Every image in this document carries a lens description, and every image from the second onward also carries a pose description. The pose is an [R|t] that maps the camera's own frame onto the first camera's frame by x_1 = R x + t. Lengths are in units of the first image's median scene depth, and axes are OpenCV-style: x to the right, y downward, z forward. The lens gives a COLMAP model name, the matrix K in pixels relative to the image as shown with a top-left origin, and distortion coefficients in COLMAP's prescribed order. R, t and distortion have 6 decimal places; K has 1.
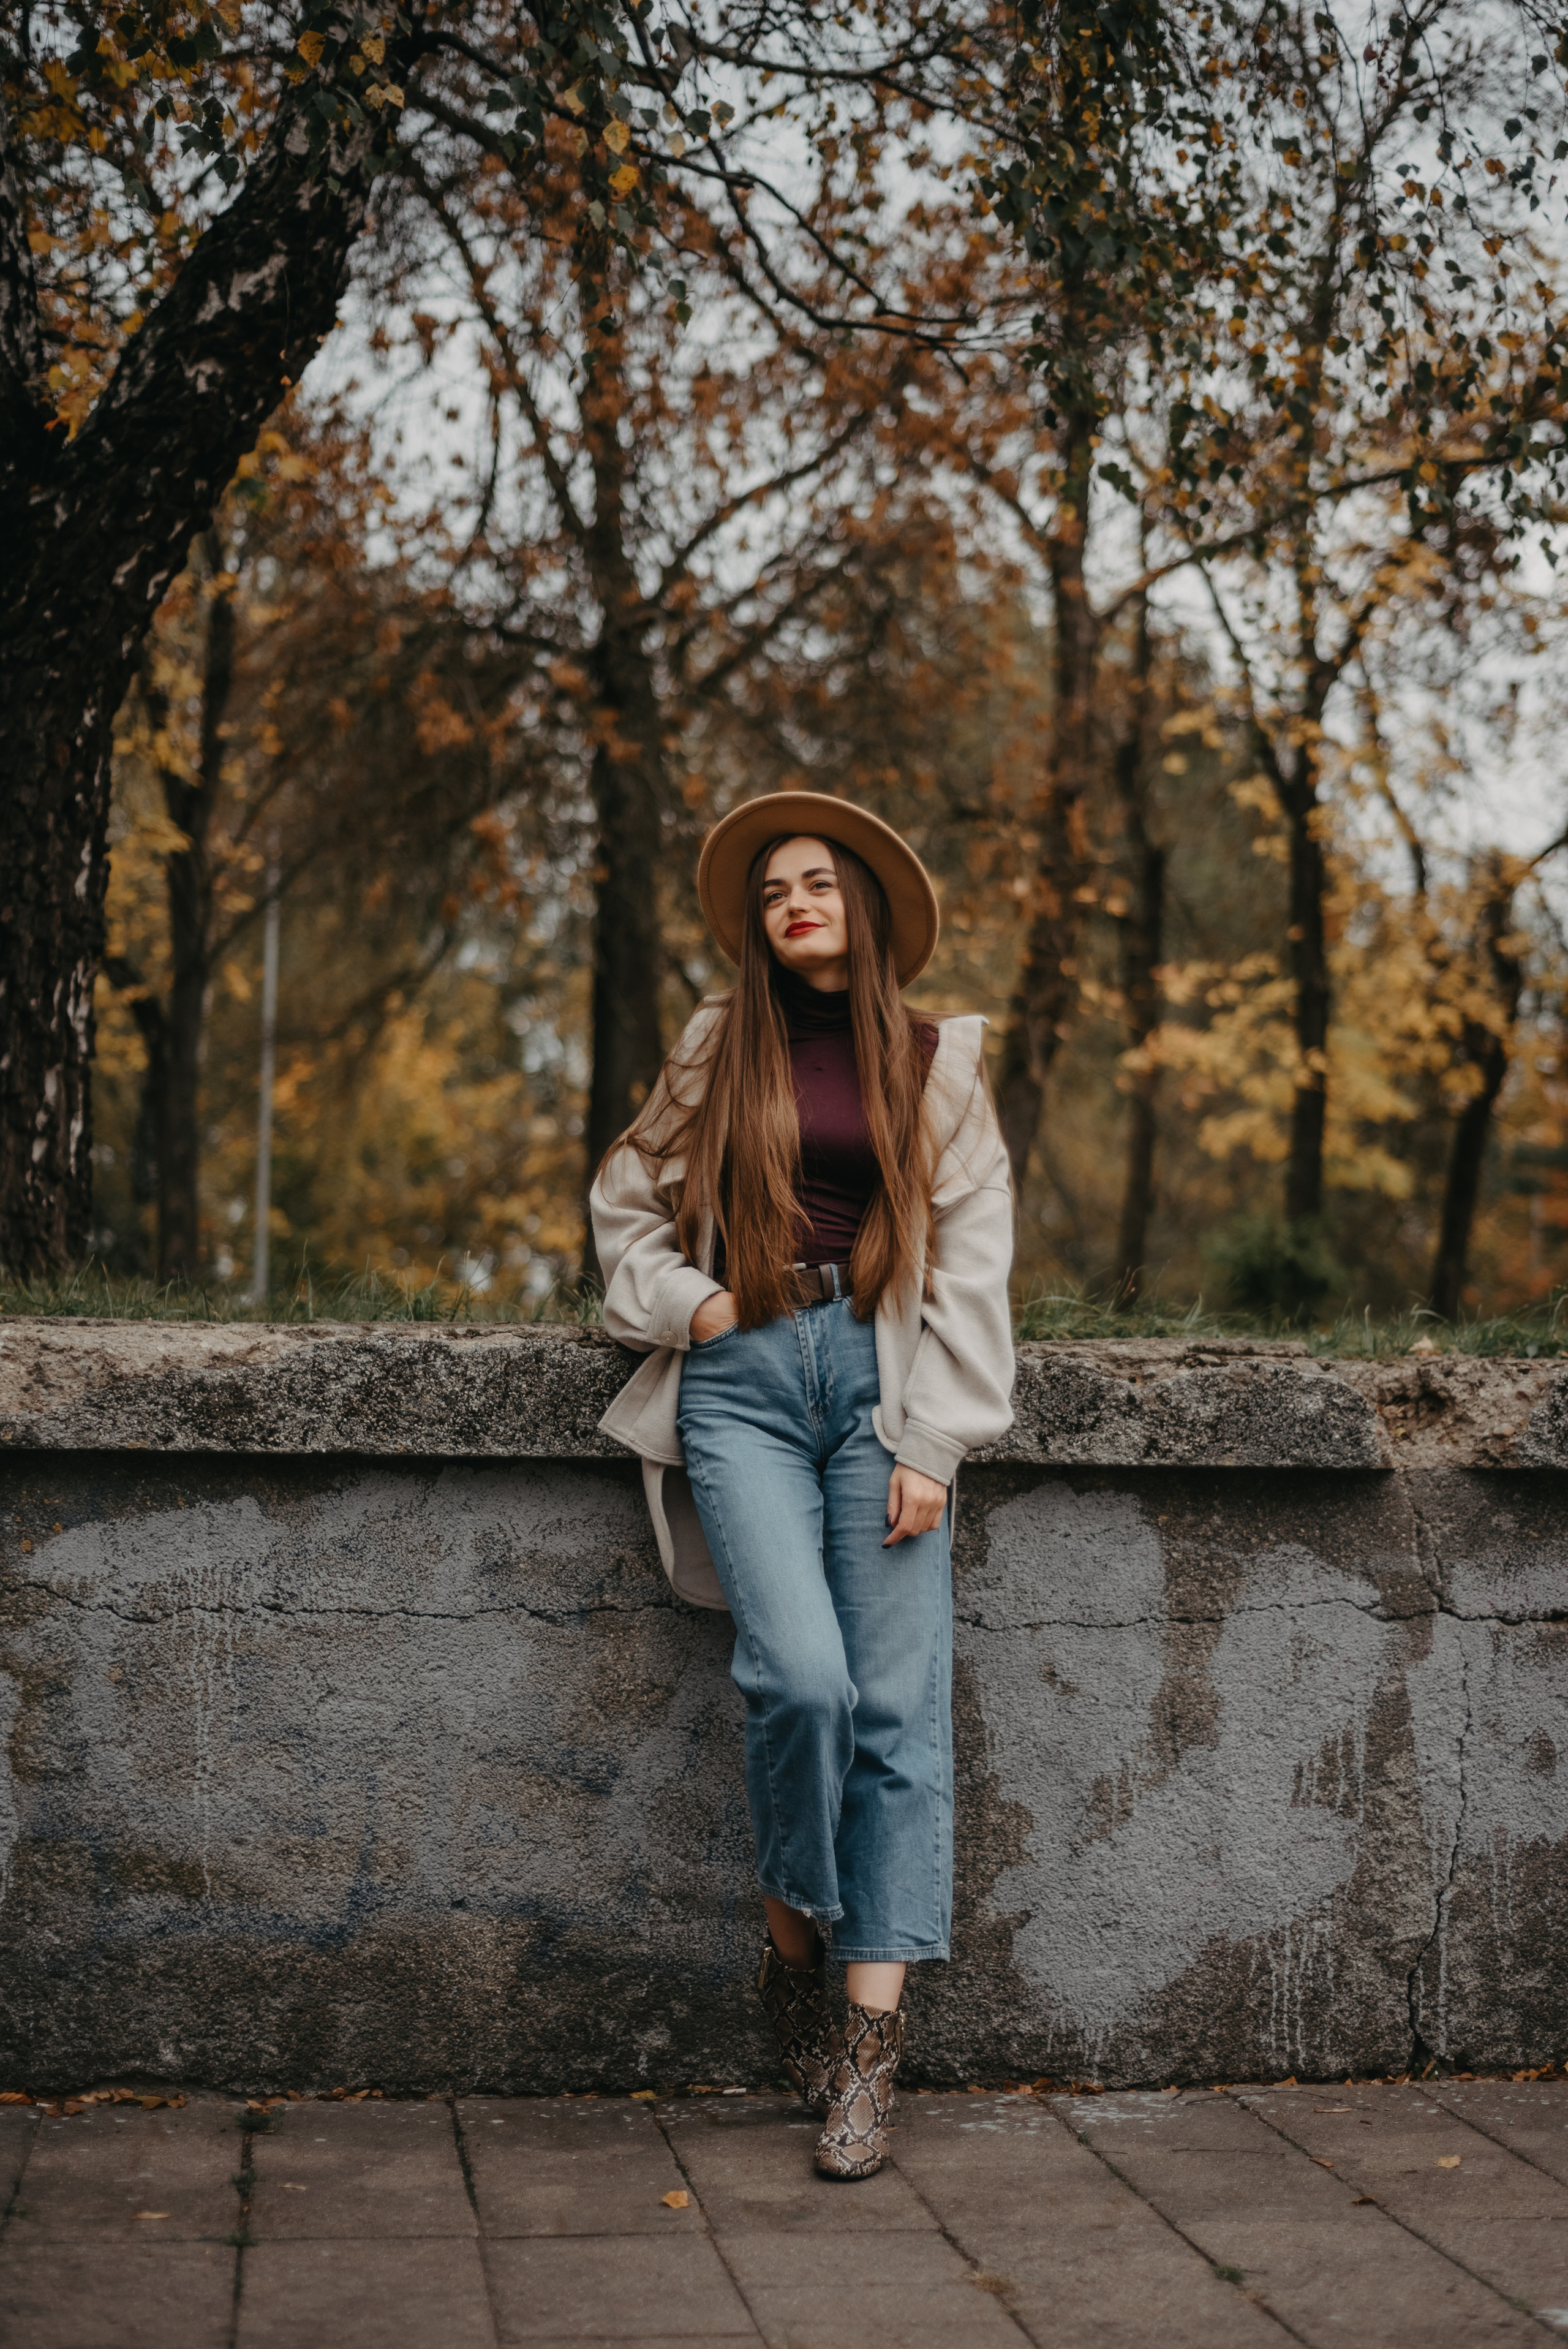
lens RADIAL K [[3406.5, 0, 784.0], [0, 3406.5, 1174.5], [0, 0, 1]] dist [-0.017296, 0.066949]
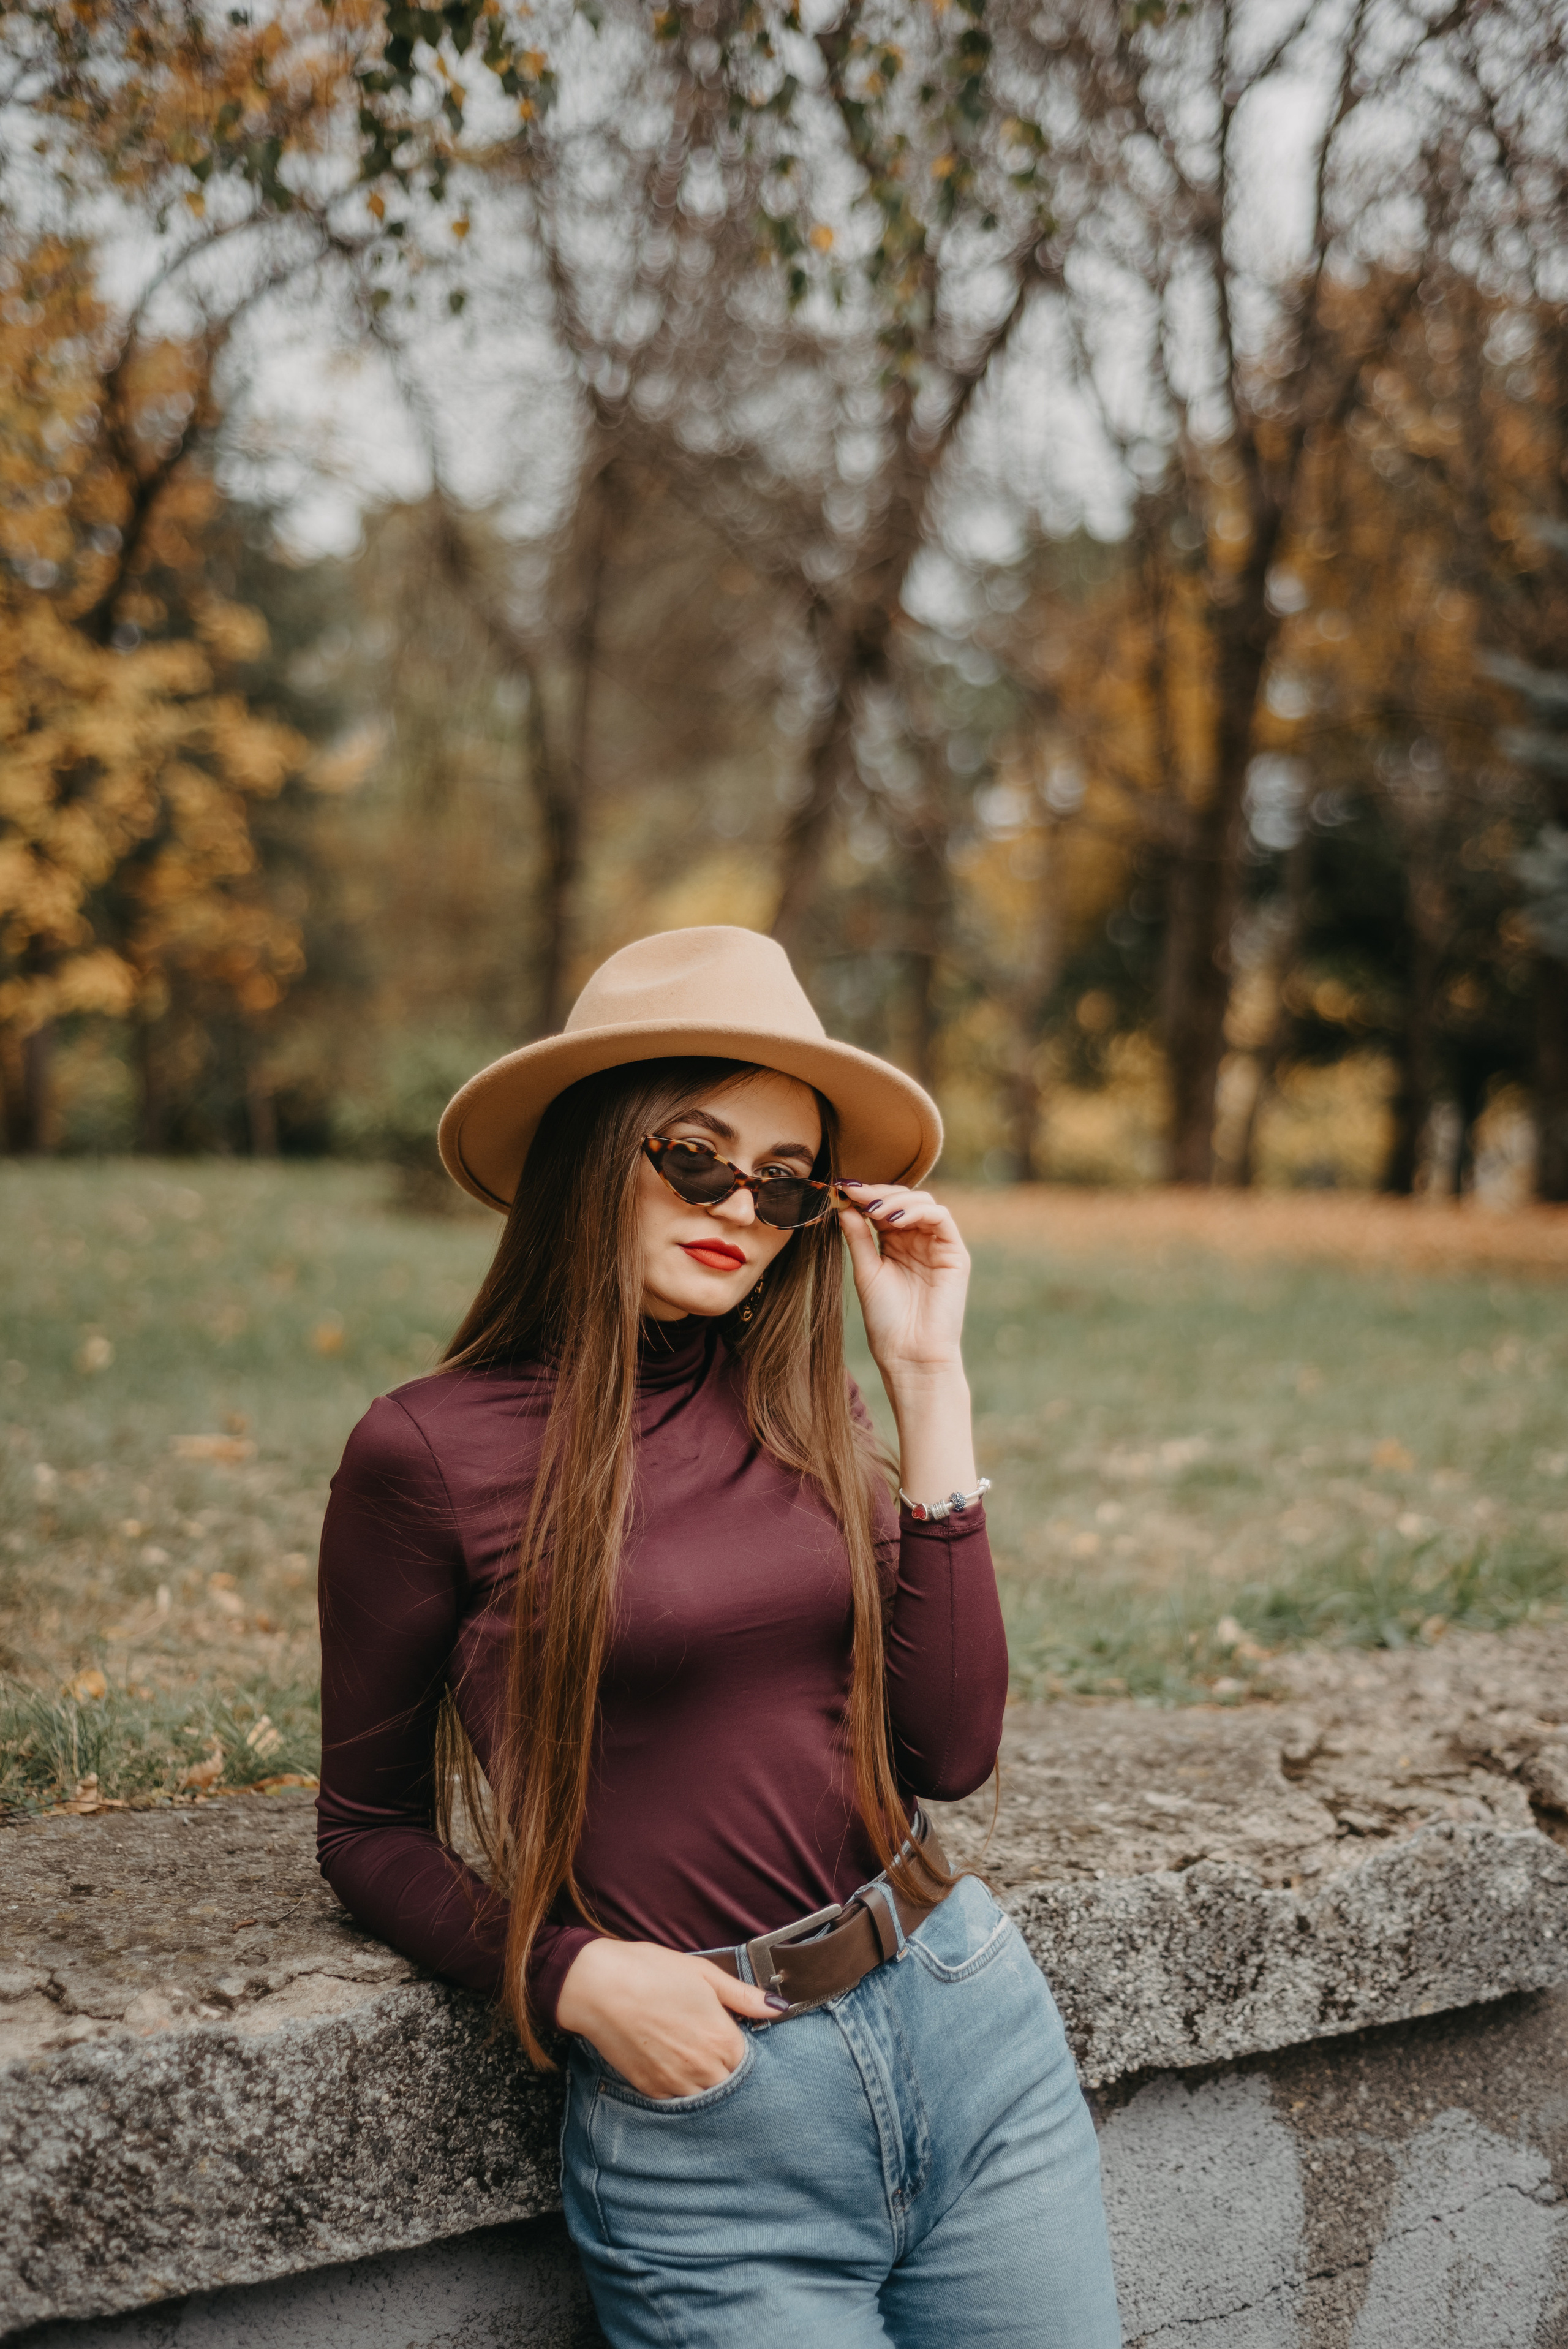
lens RADIAL K [[3454.7, 0, 784.0], [0, 3454.7, 1174.5], [0, 0, 1]] dist [-0.044670, 0.128124]
pose [[0.856667, -0.012174, 0.515725, -0.261544], [-0.028035, 0.997145, 0.070108, -0.094165], [-0.515107, -0.074518, 0.853881, 0.565702]]
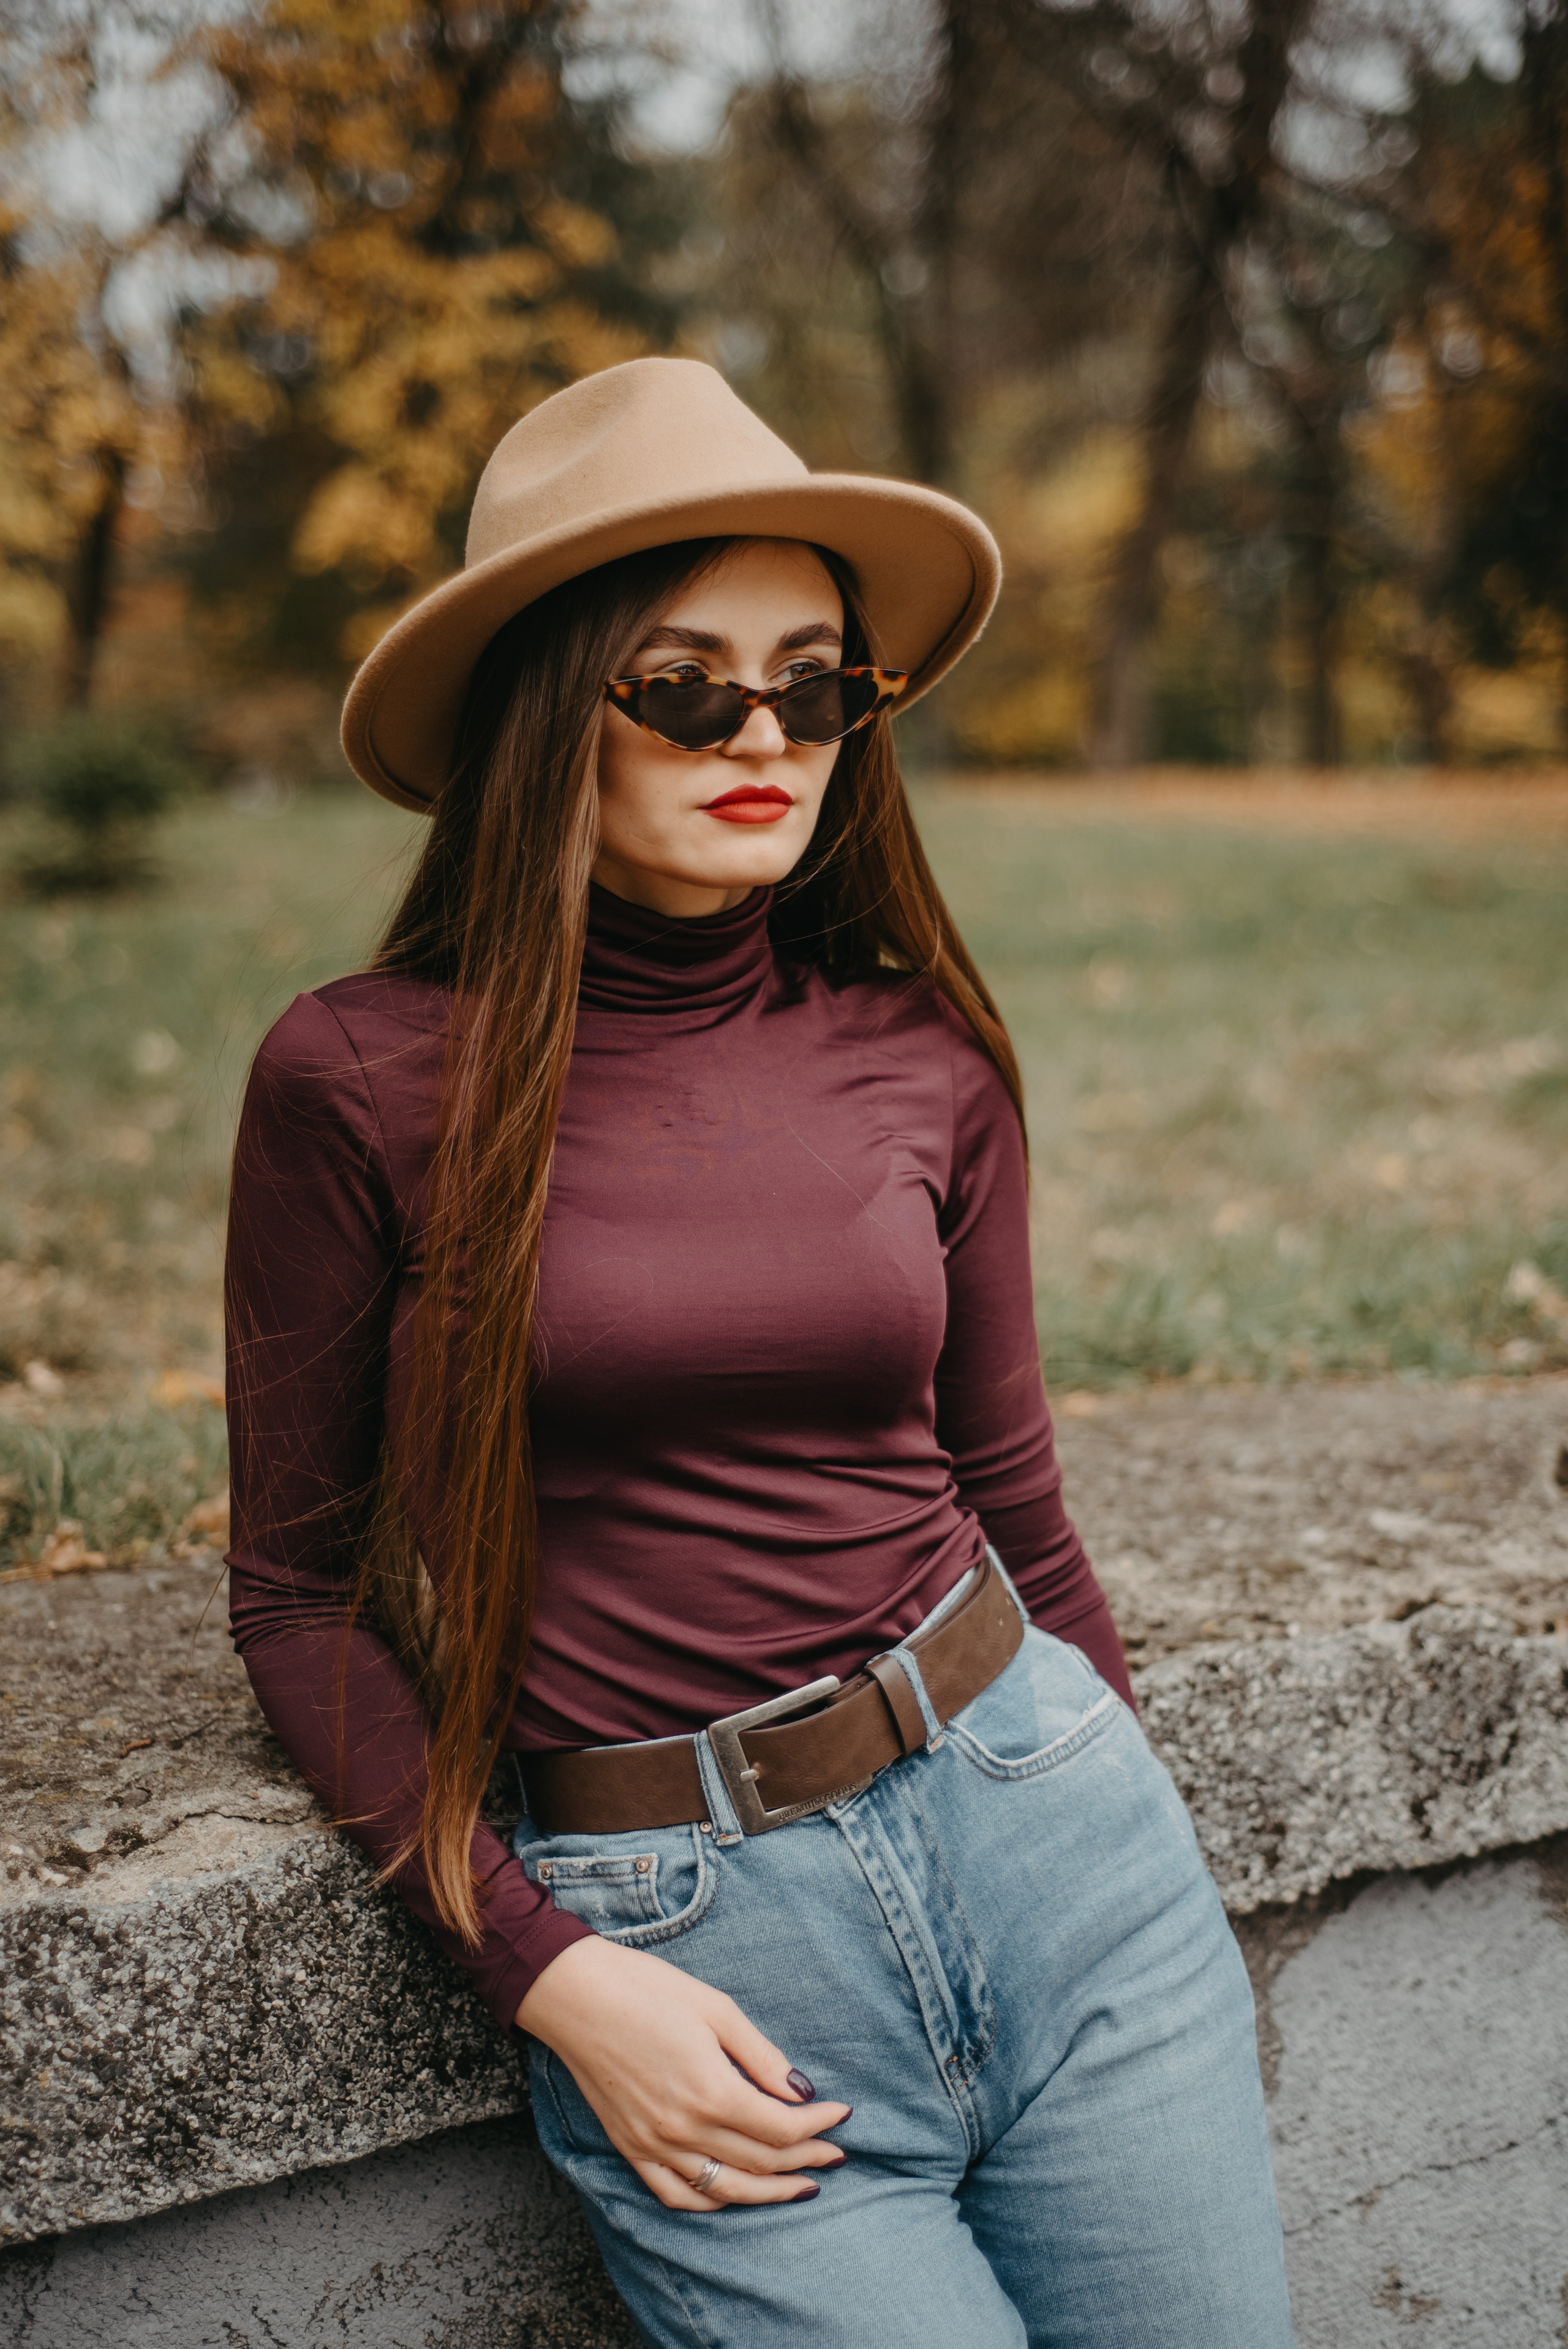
lens RADIAL K [[3477.6, 0, 784.0], [0, 3477.6, 1174.5], [0, 0, 1]] dist [-0.035119, 0.067449]
pose [[0.909208, -0.101032, 0.403898, -0.163151], [0.028801, 0.983049, 0.181067, -0.081325], [-0.415345, -0.152995, 0.896706, 0.648503]]
